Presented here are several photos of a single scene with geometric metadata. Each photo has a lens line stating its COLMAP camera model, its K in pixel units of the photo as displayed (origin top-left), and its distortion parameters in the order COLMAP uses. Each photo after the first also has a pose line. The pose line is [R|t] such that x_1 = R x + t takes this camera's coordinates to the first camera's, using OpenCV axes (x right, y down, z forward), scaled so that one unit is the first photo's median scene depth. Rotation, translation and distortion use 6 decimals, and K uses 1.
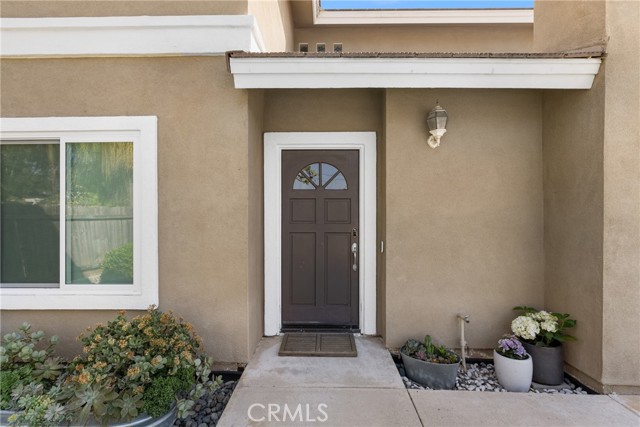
lens RADIAL K [[293.6, 0, 323.3], [0, 293.6, 212.7], [0, 0, 1]] dist [-0.004030, 0.000424]
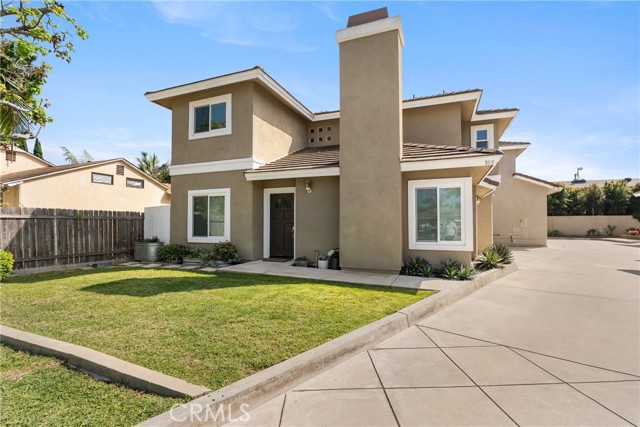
lens RADIAL K [[293.6, 0, 317.7], [0, 293.6, 216.9], [0, 0, 1]] dist [-0.004030, 0.000424]
pose [[0.932238, -0.003235, -0.361830, 1.661213], [-0.005822, 0.999696, -0.023939, 0.091150], [0.361798, 0.024424, 0.931937, -1.869211]]
